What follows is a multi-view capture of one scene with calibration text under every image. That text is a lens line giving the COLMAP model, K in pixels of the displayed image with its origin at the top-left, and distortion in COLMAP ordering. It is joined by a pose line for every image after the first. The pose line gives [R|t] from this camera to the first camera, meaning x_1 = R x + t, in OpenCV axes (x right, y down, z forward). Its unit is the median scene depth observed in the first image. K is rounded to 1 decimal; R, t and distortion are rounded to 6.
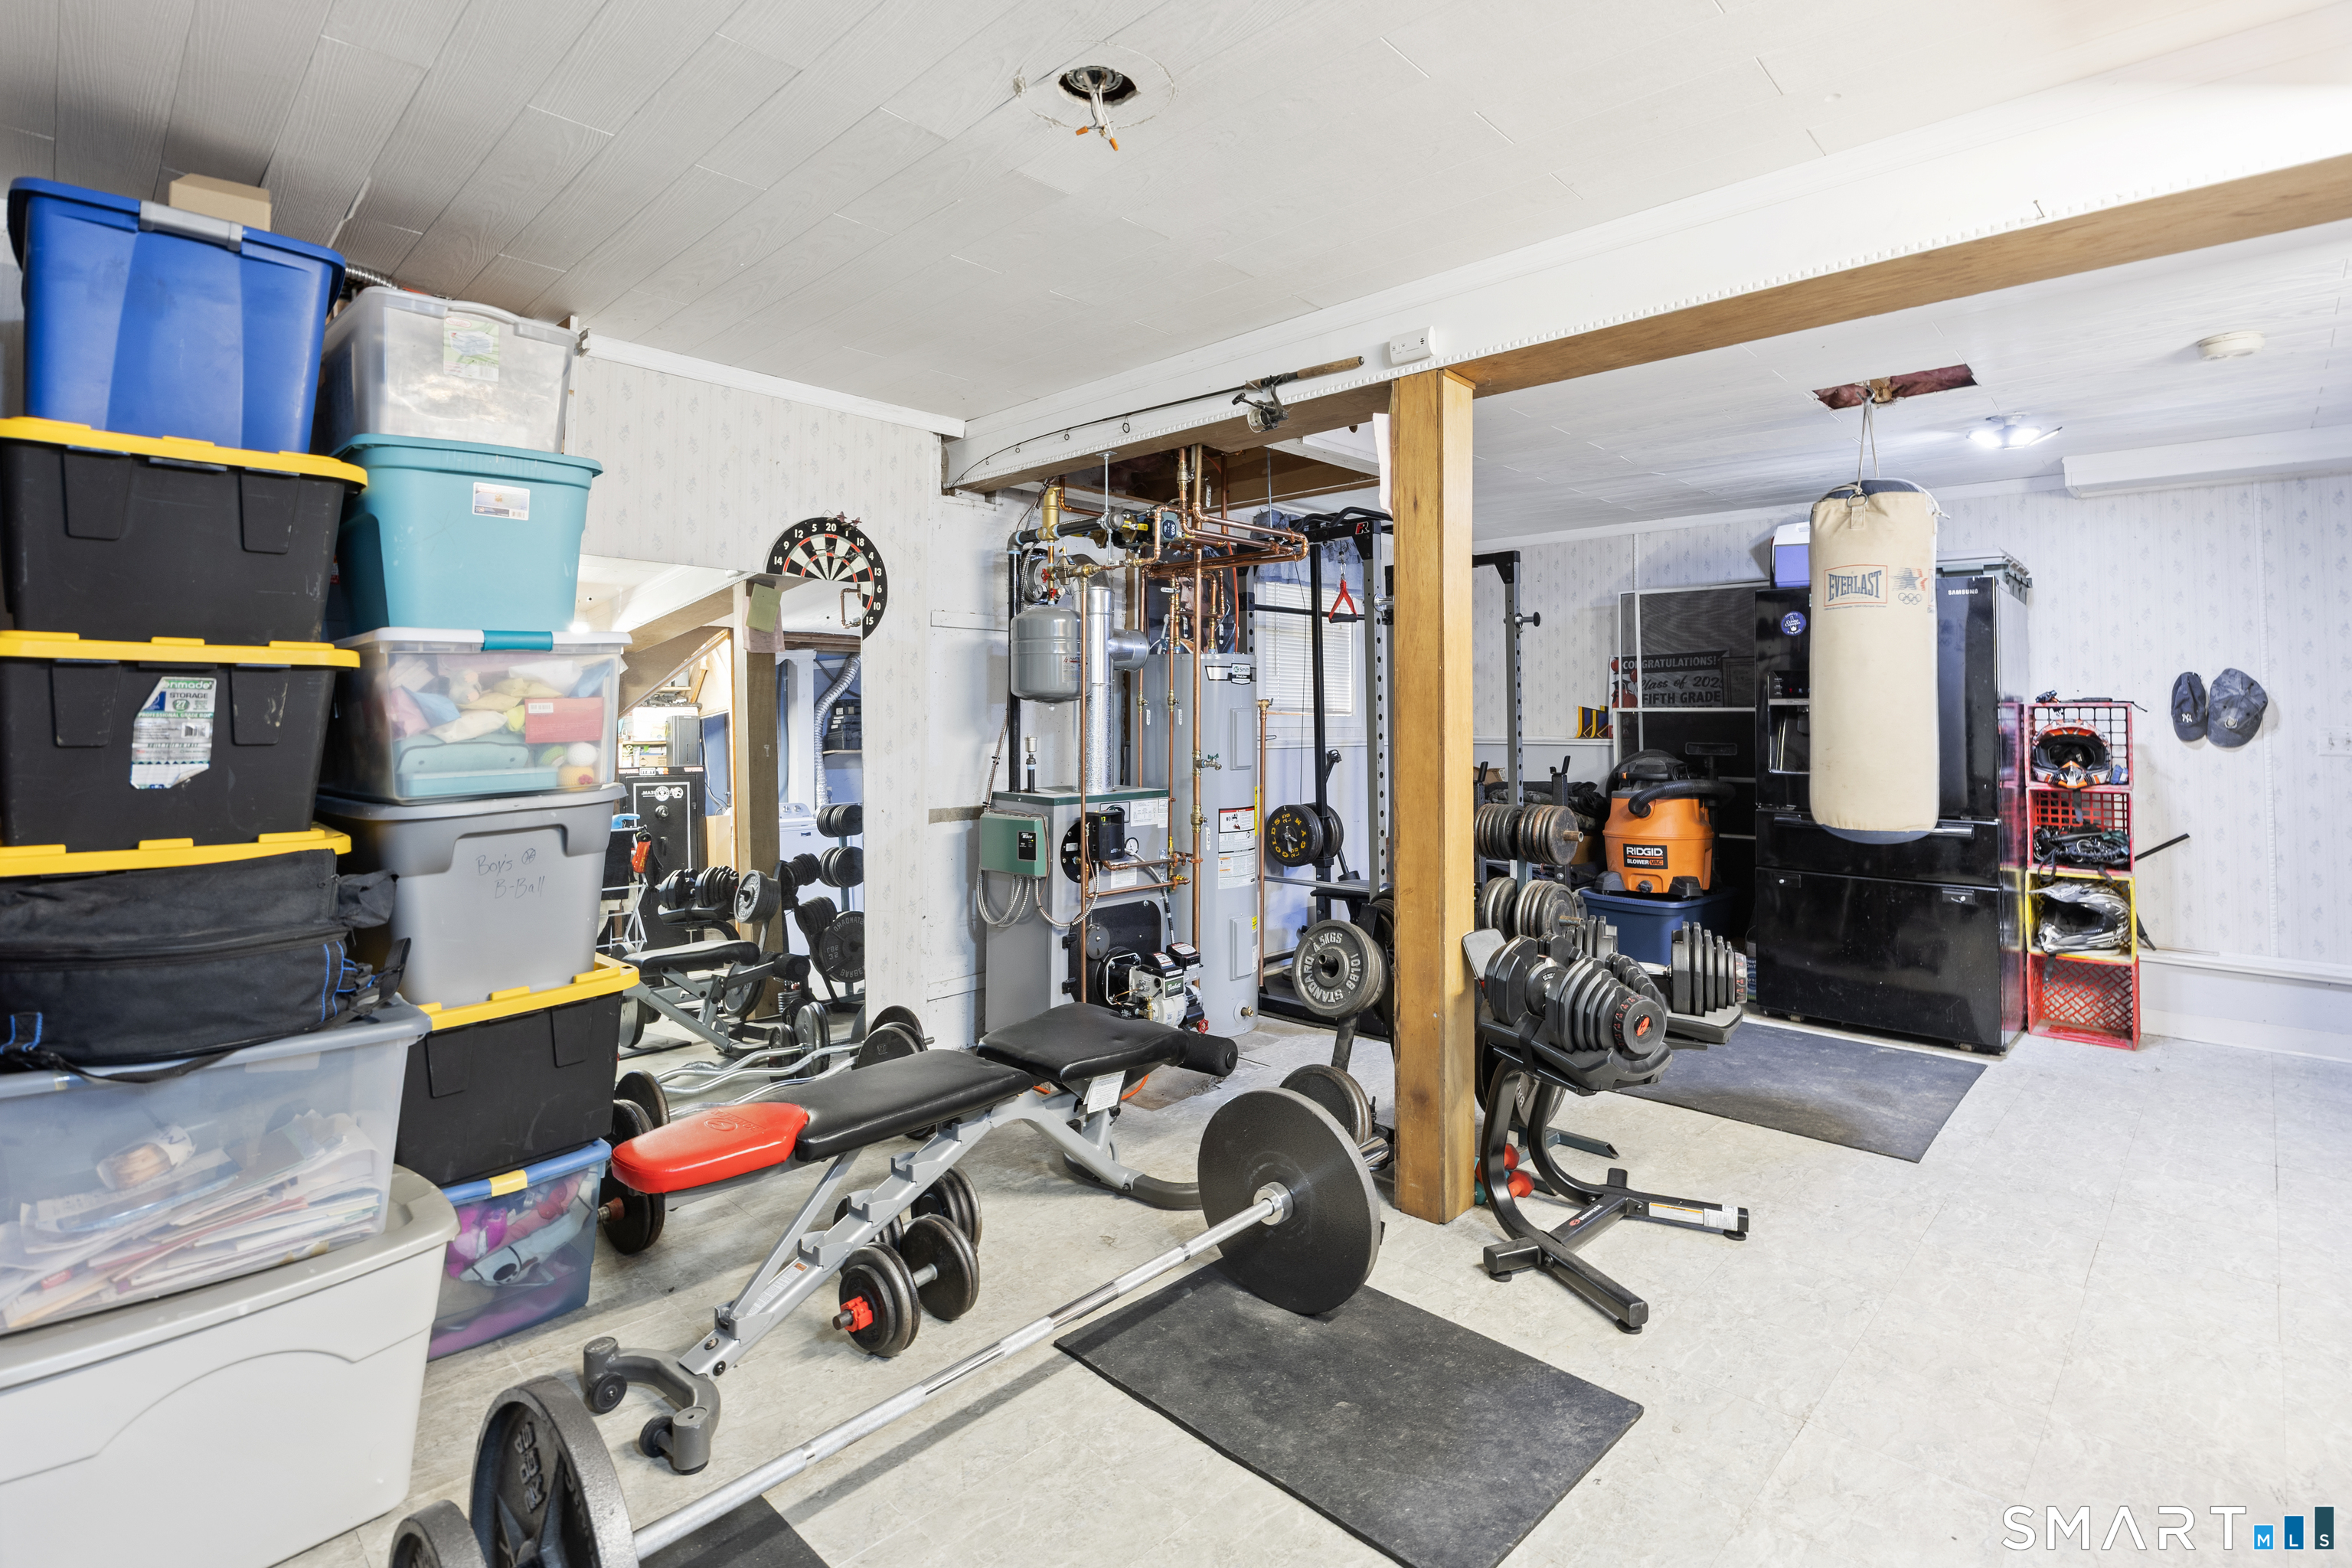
lens RADIAL K [[1104.1, 0, 1217.4], [0, 1104.1, 672.1], [0, 0, 1]] dist [-0.000211, -0.000076]
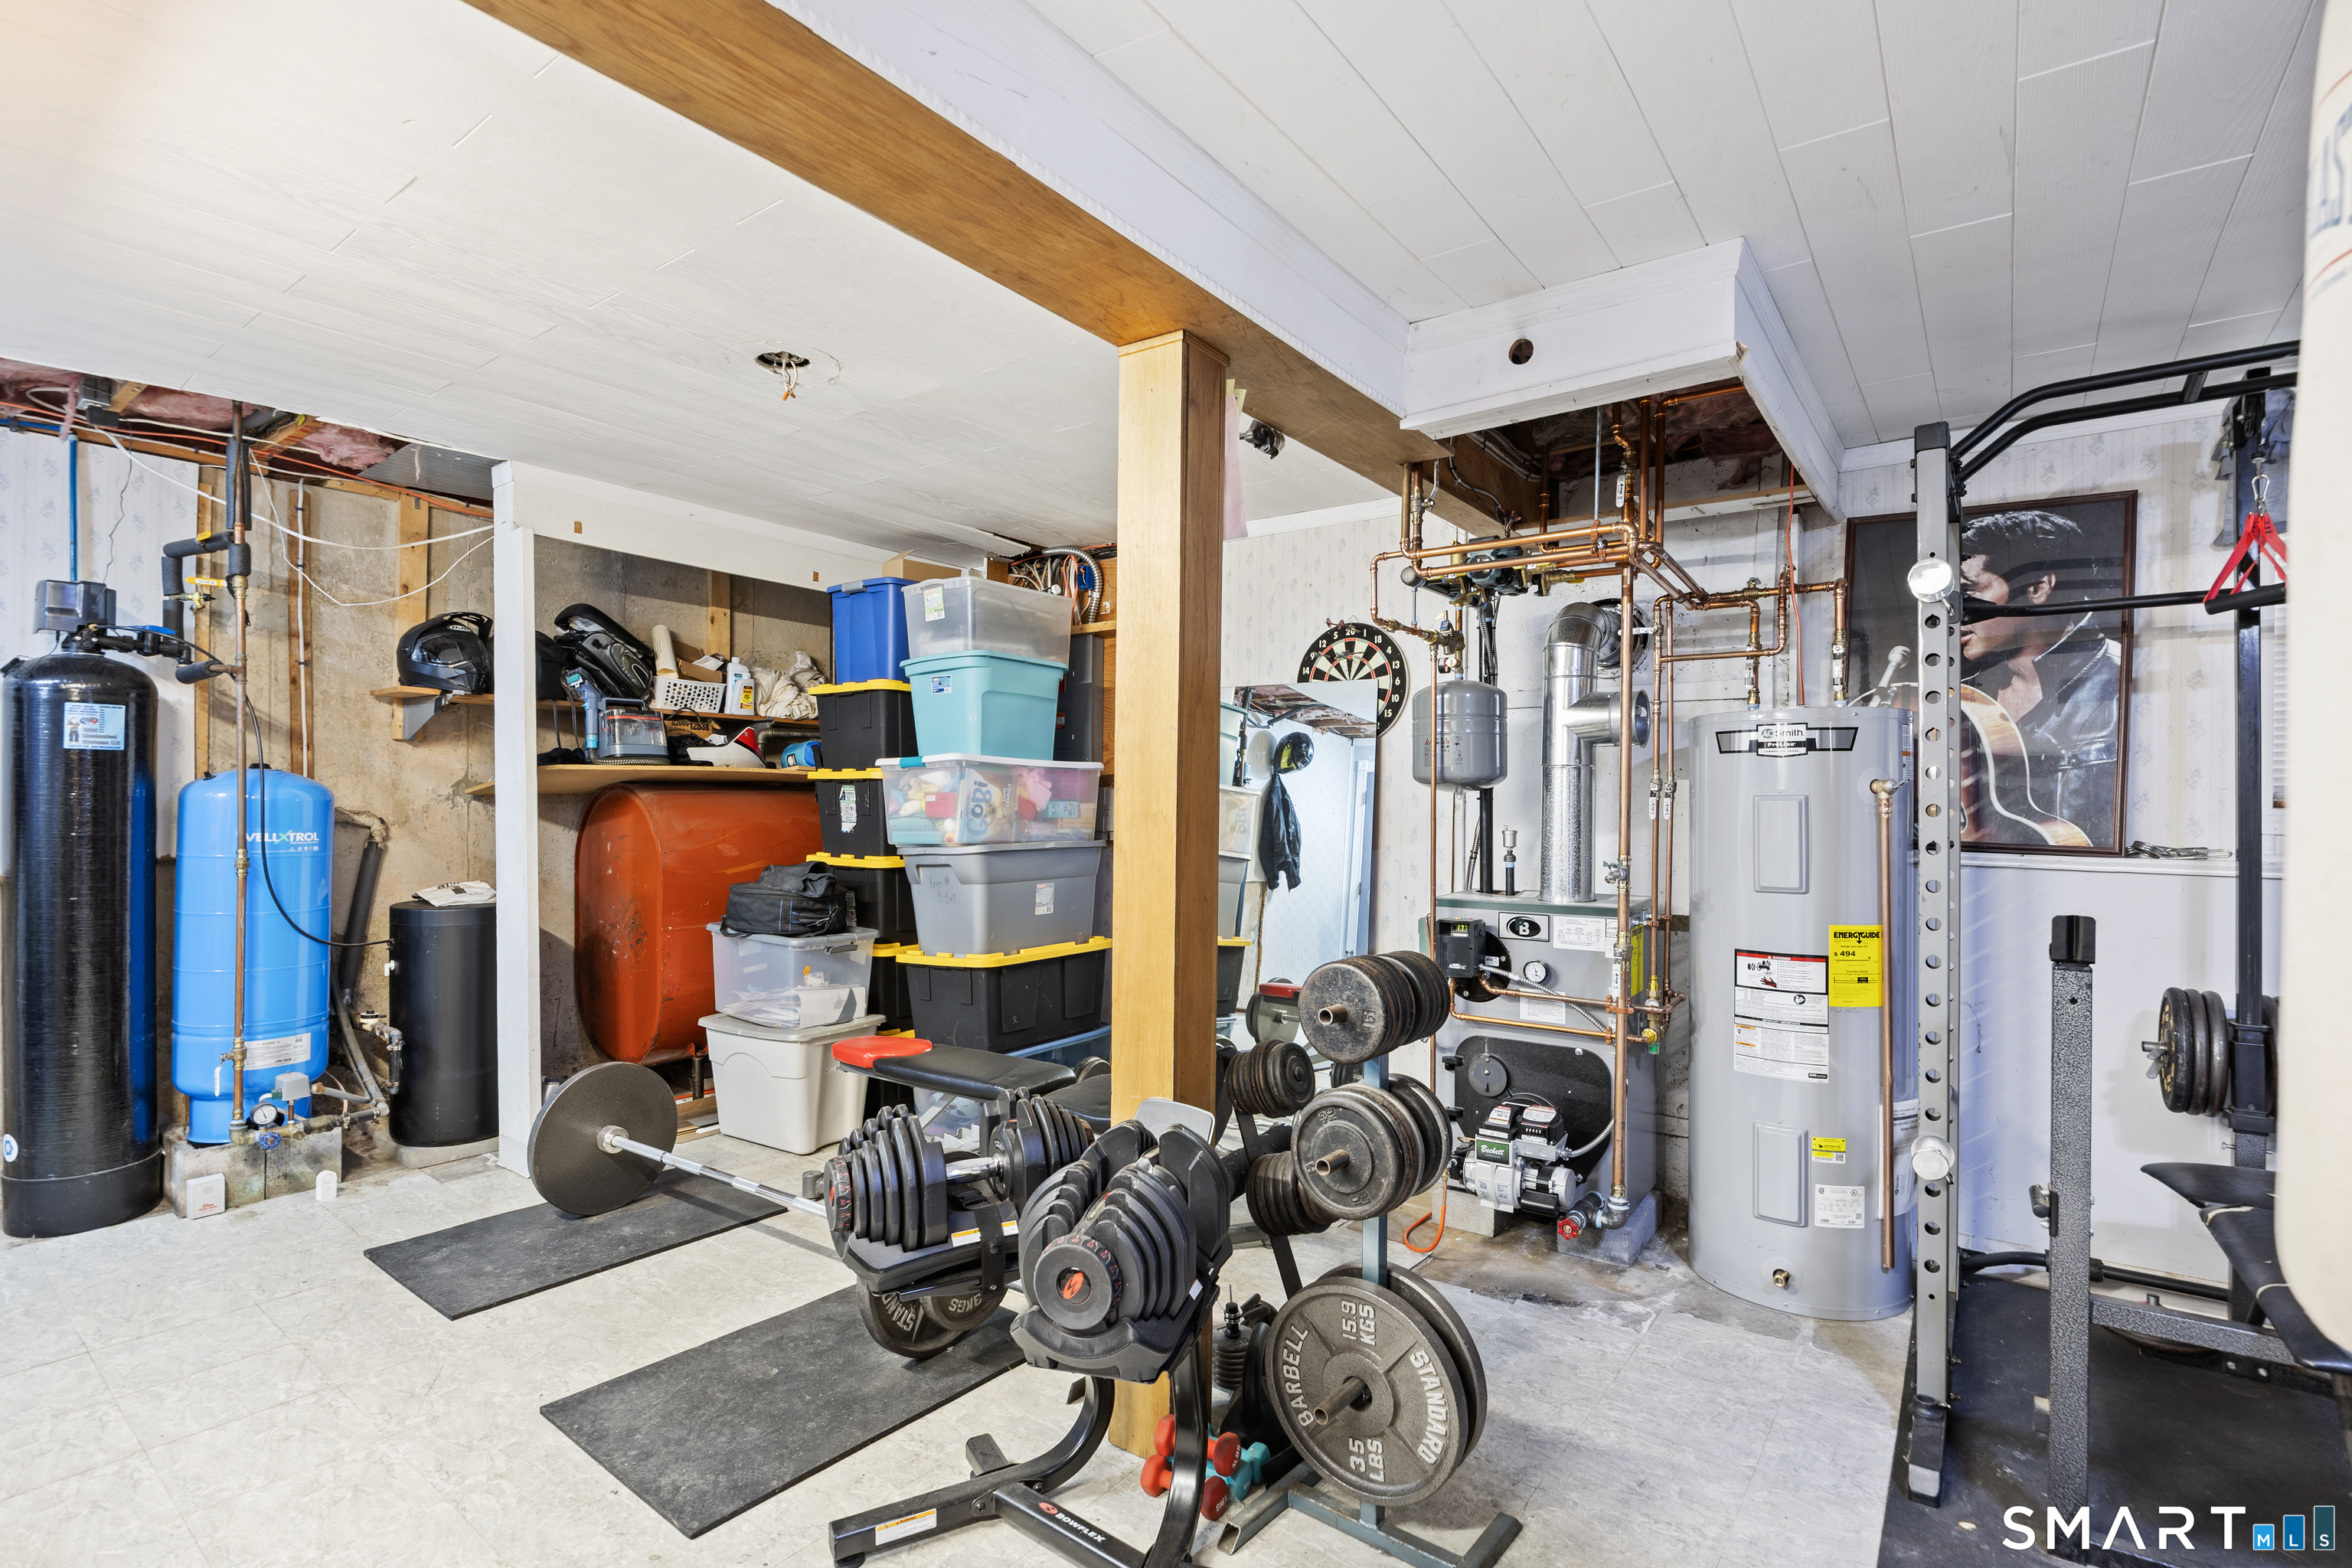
lens RADIAL K [[1107.5, 0, 1169.2], [0, 1107.5, 816.3], [0, 0, 1]] dist [-0.001411, -0.000186]
pose [[0.110964, 0.013883, -0.993727, 1.334402], [0.034097, 0.999261, 0.017768, 0.047335], [0.993239, -0.035855, 0.110409, 1.293235]]
